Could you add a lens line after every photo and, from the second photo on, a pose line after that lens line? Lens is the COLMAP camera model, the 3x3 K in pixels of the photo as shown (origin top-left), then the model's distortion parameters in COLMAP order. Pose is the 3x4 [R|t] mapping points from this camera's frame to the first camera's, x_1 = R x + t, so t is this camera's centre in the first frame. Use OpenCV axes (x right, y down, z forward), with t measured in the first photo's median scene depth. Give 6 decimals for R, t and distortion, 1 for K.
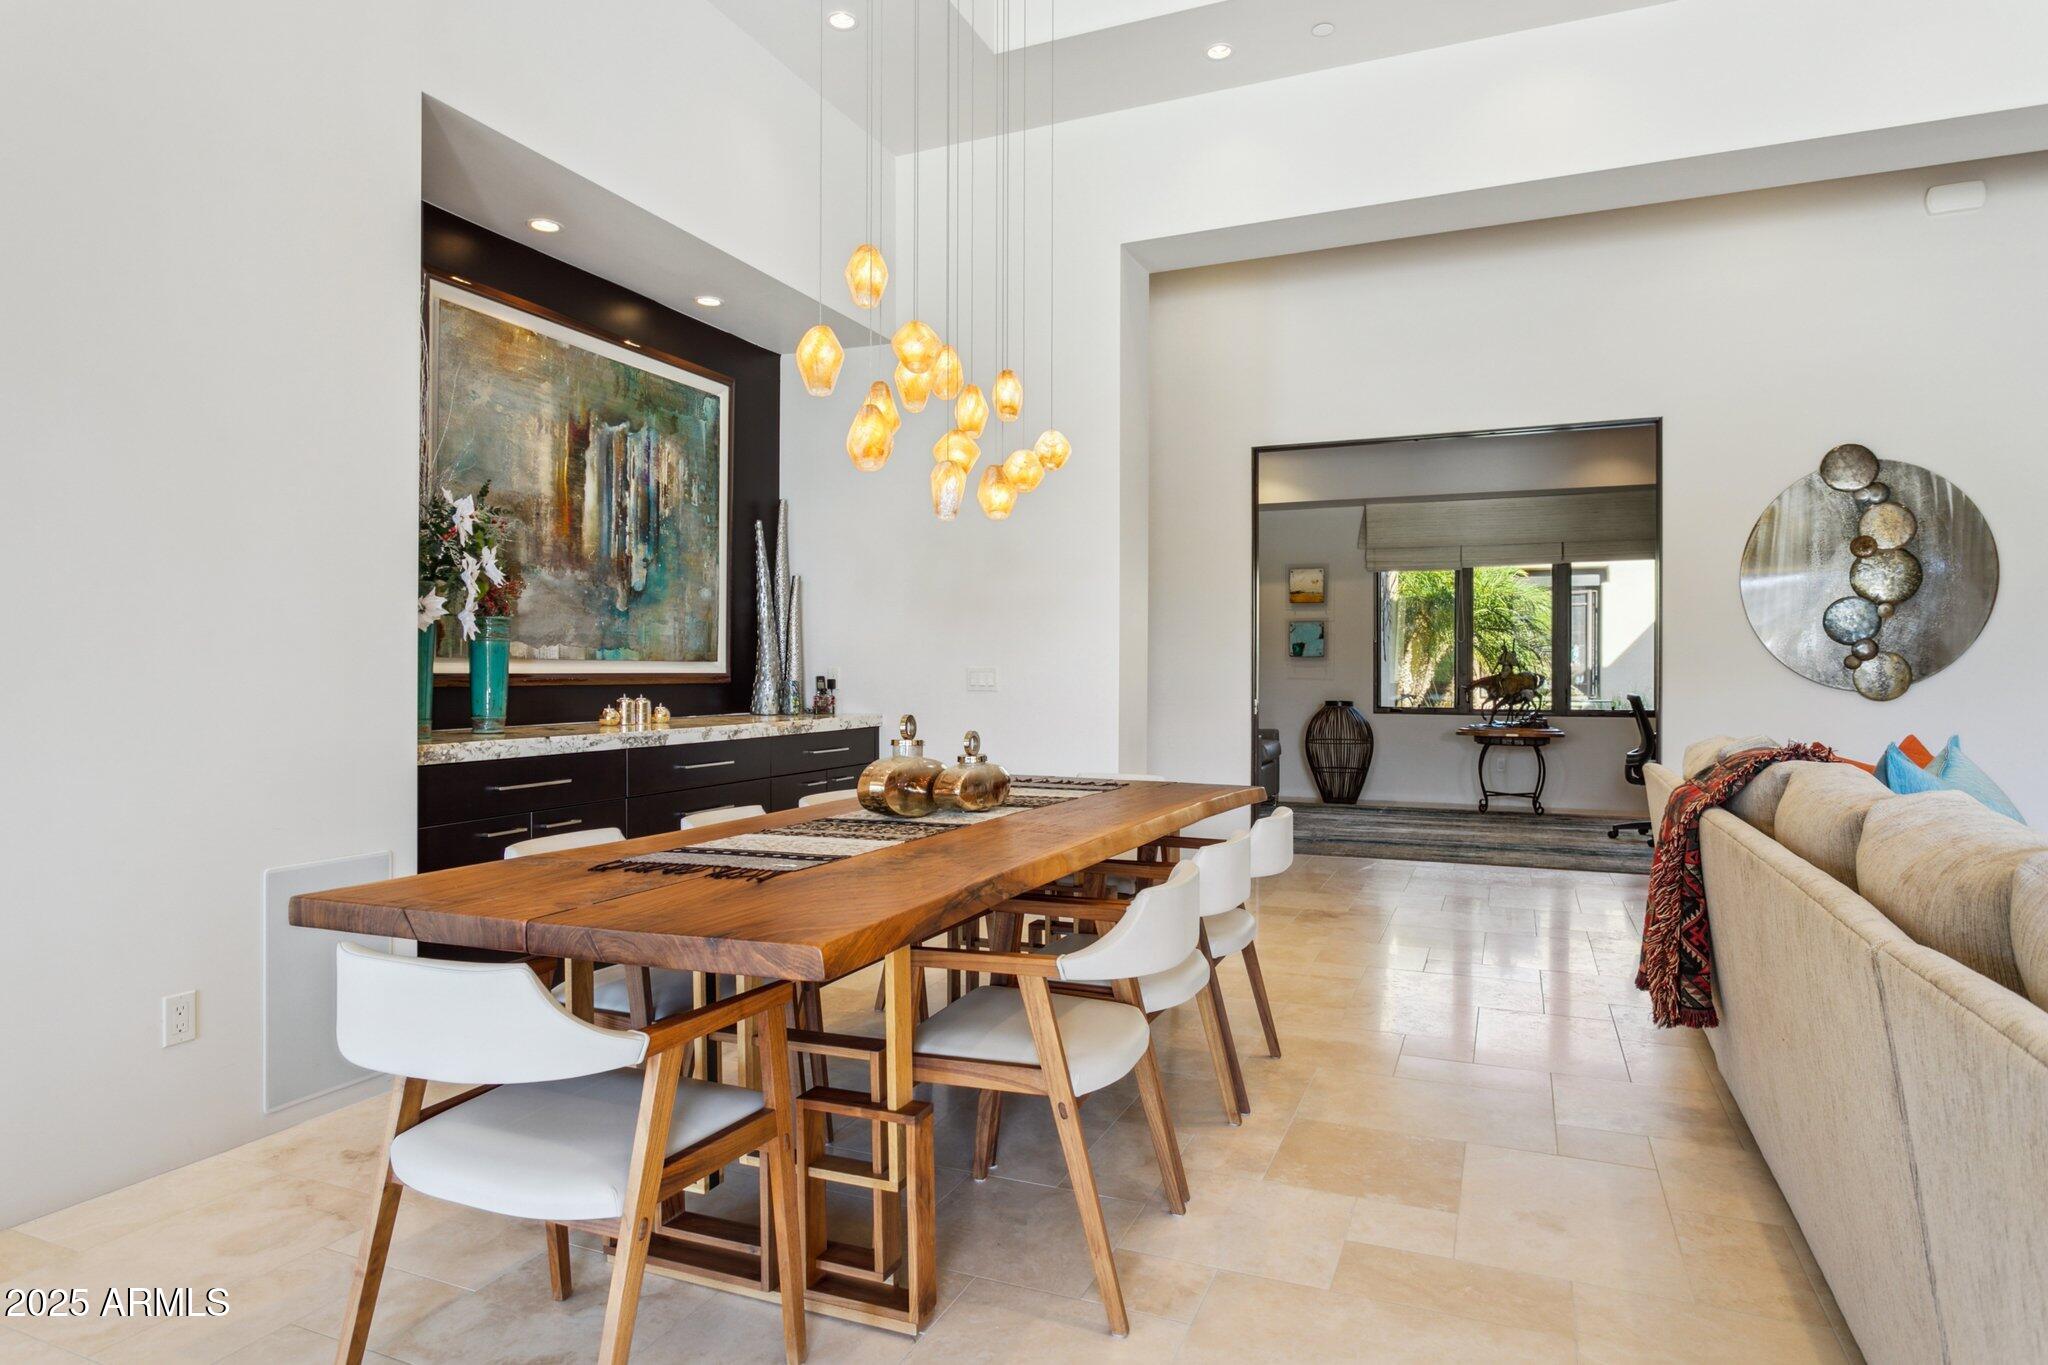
lens RADIAL K [[1162.3, 0, 1024.0], [0, 1162.3, 682.5], [0, 0, 1]] dist [-0.002492, -0.000059]
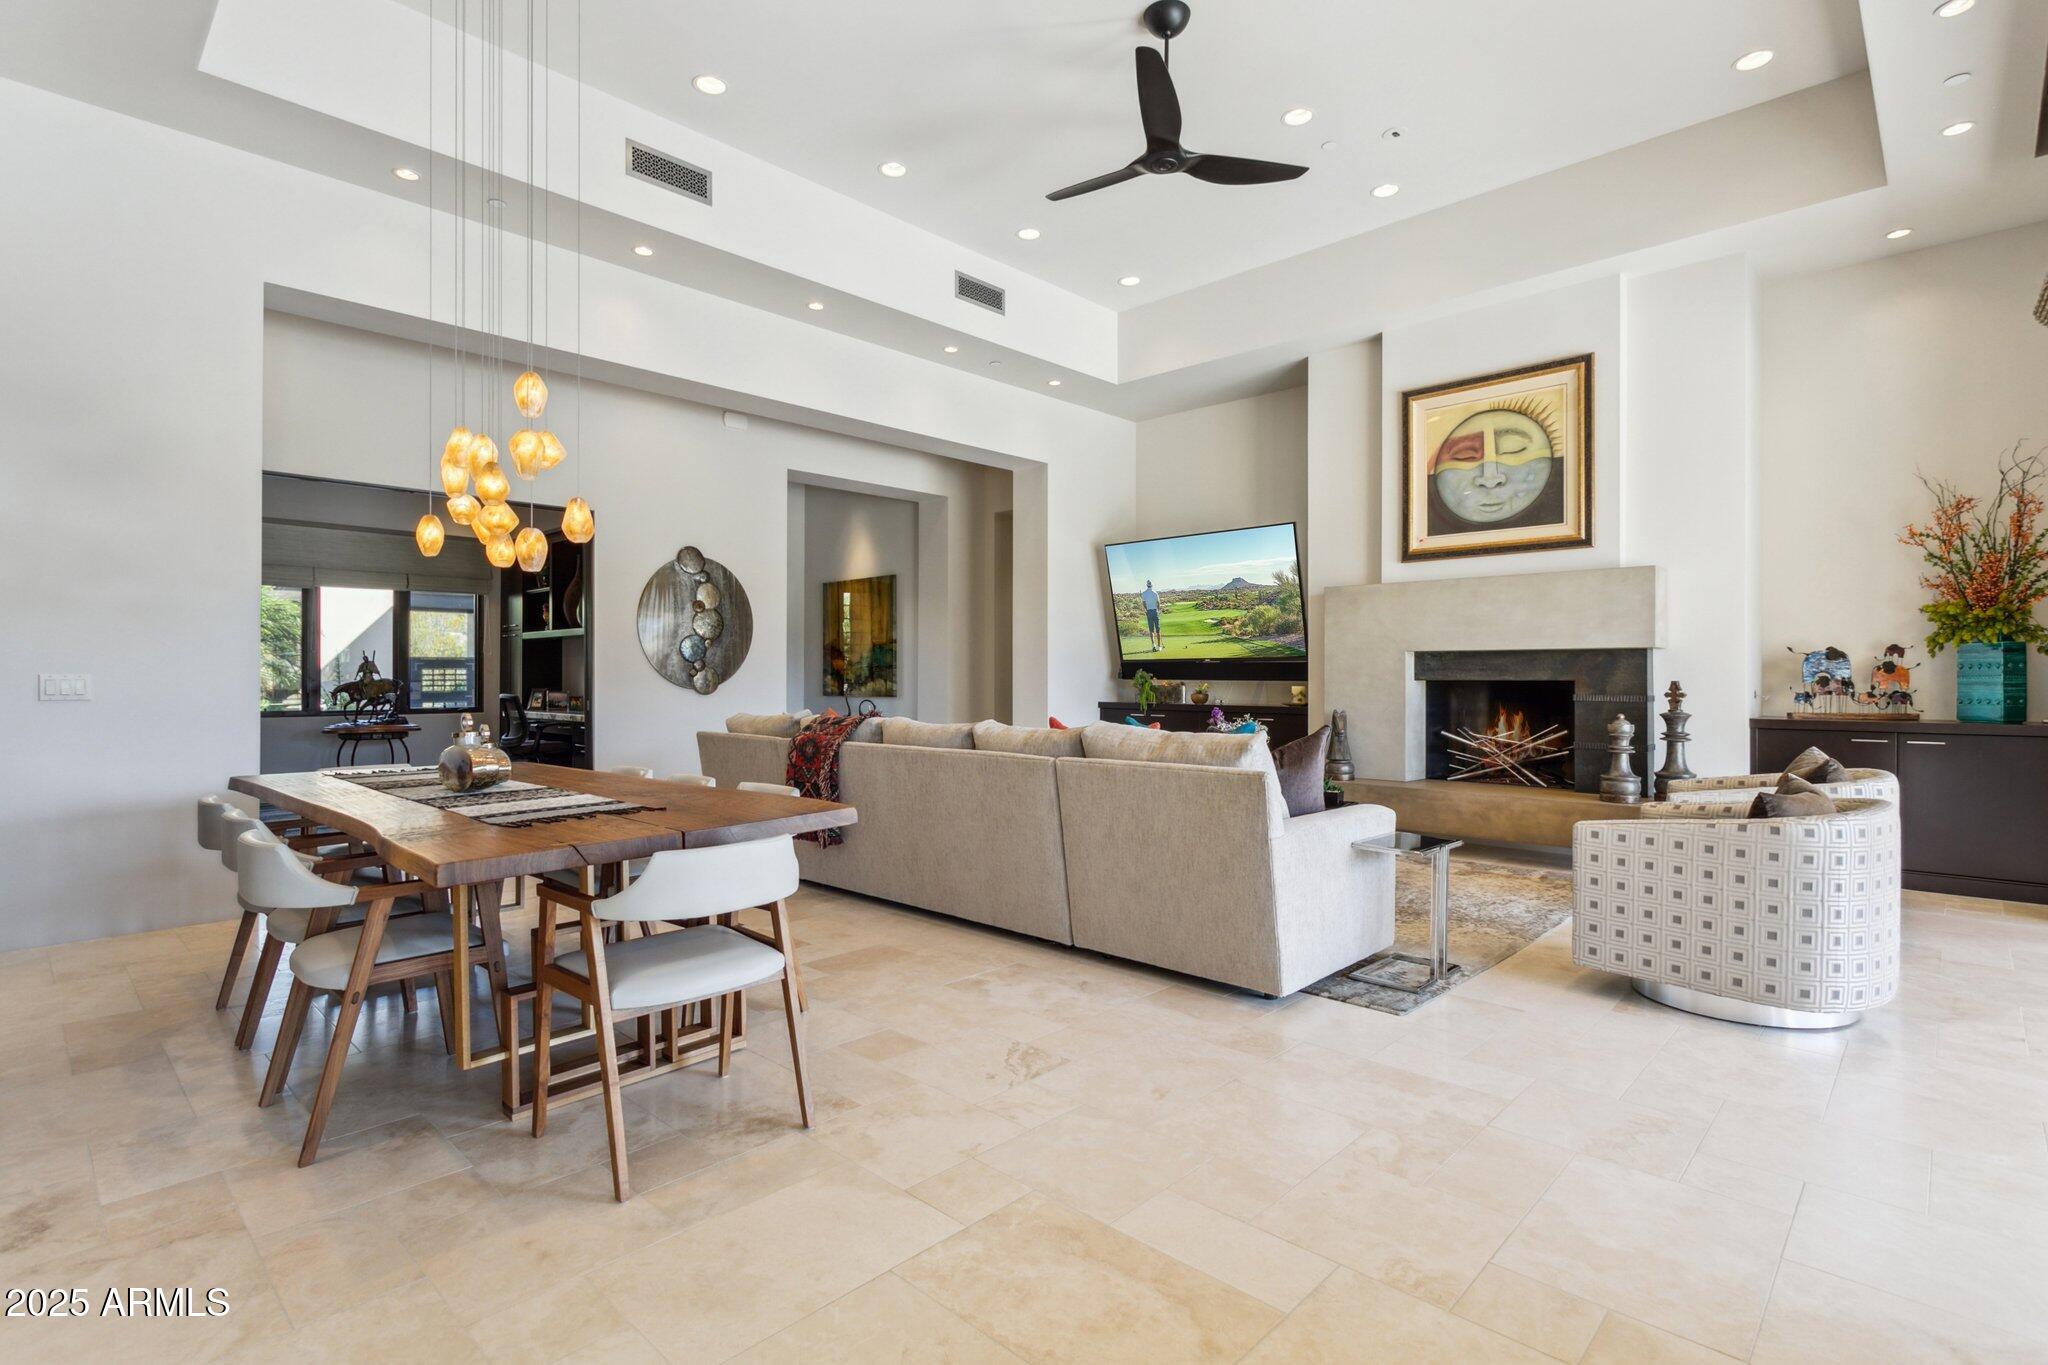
lens RADIAL K [[976.0, 0, 1026.8], [0, 976.0, 676.7], [0, 0, 1]] dist [-0.000498, -0.000839]
pose [[0.355344, 0.000305, 0.934735, -0.468272], [0.009159, 0.999951, -0.003808, -0.001501], [-0.934691, 0.009915, 0.355324, 0.017447]]
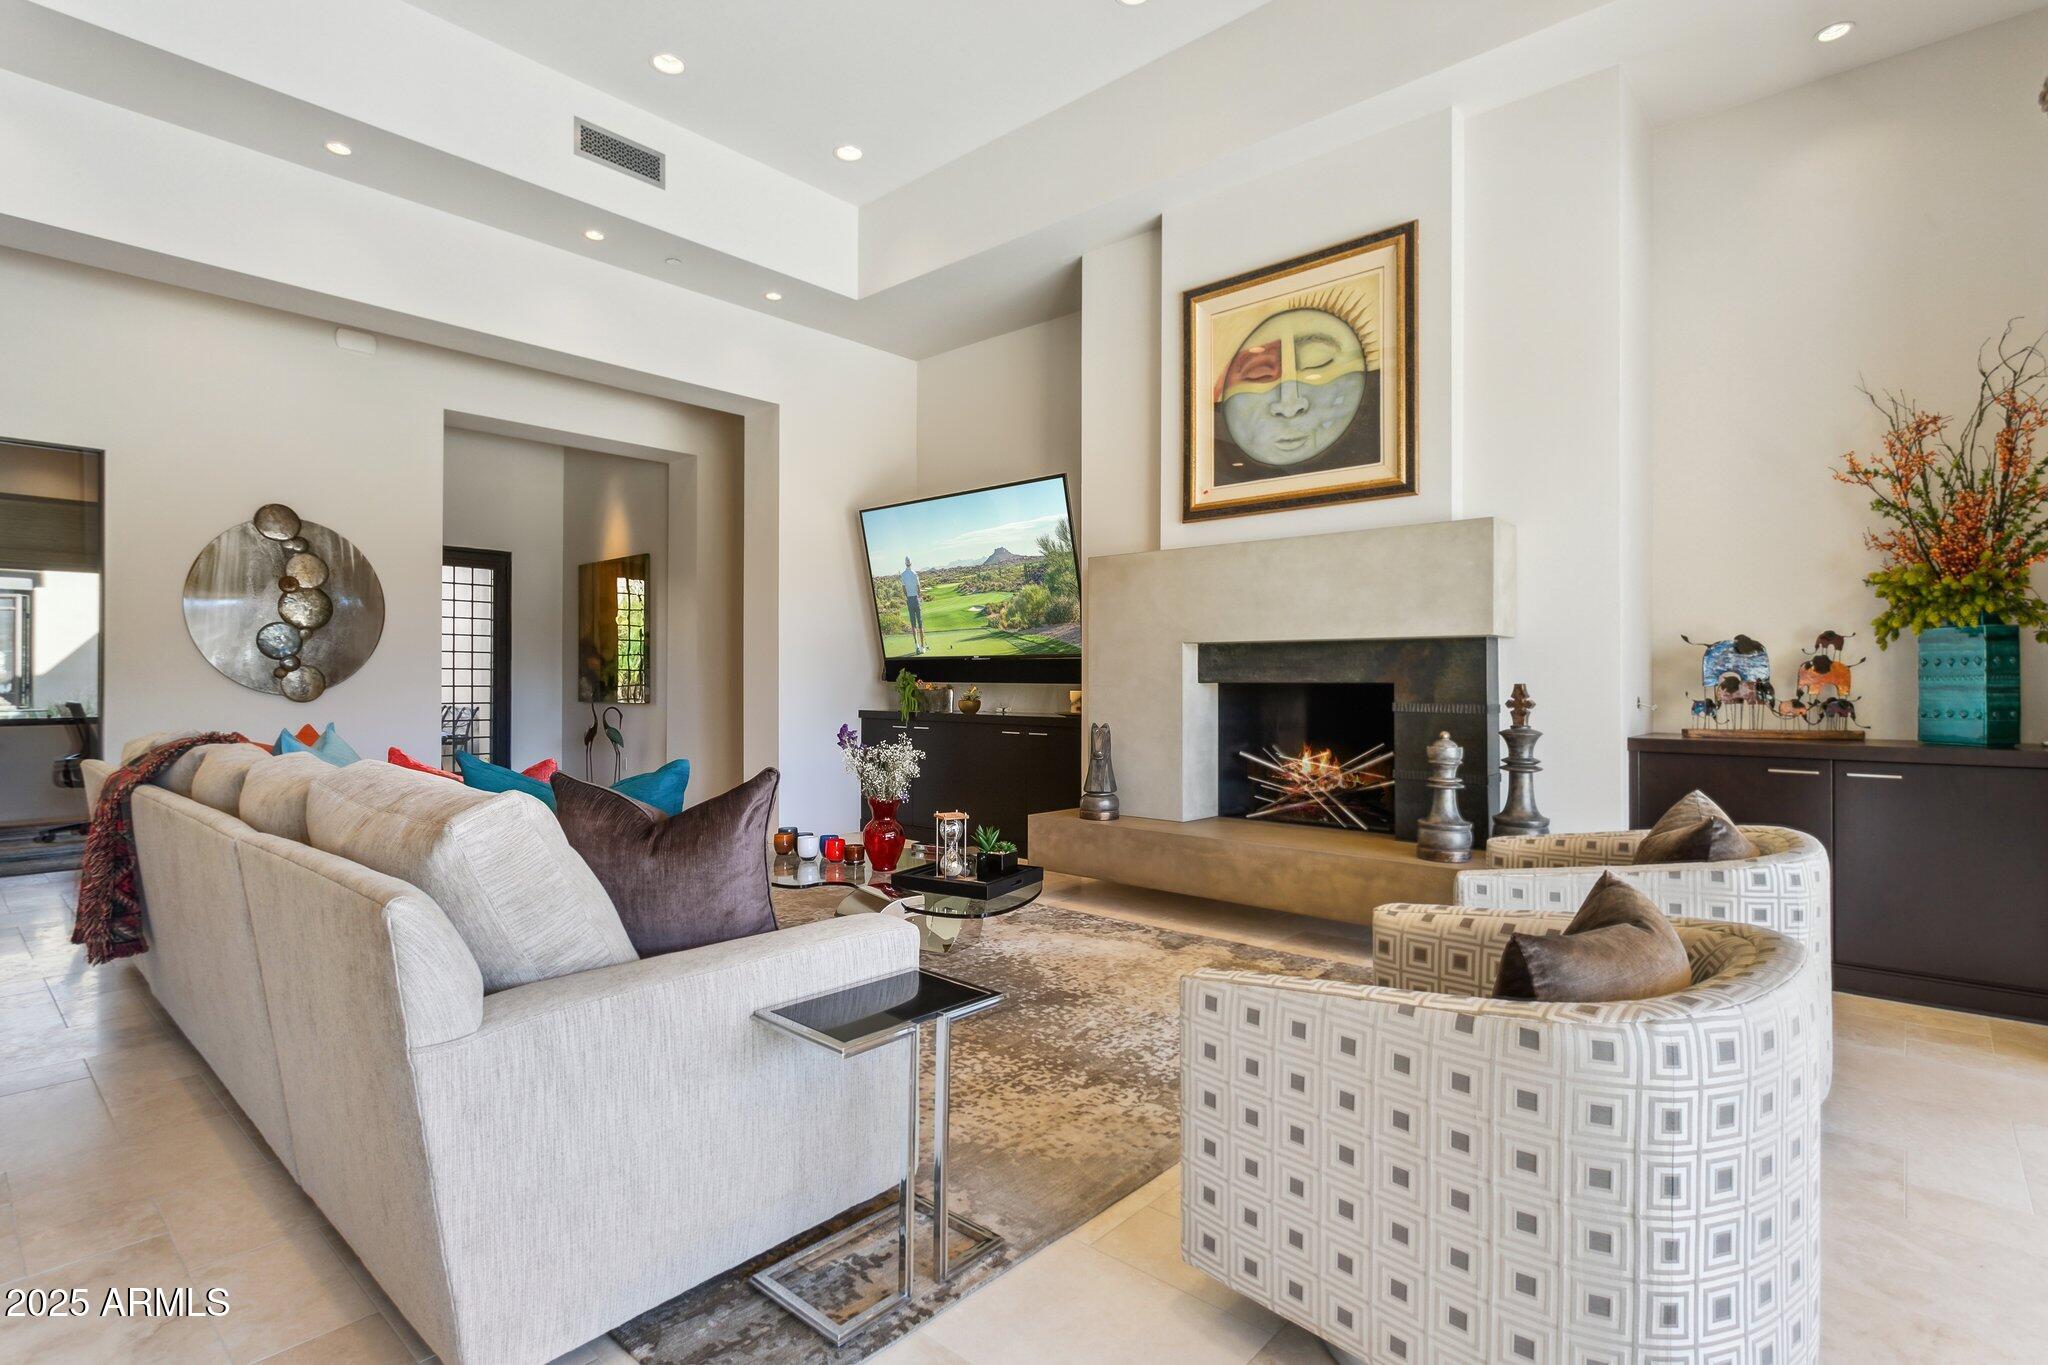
lens RADIAL K [[992.4, 0, 1025.5], [0, 992.4, 673.3], [0, 0, 1]] dist [0.001250, 0.000400]
pose [[0.319454, 0.005594, 0.947585, -0.070850], [0.009258, 0.999916, -0.009023, 0.000867], [-0.947556, 0.011655, 0.319376, -0.142144]]
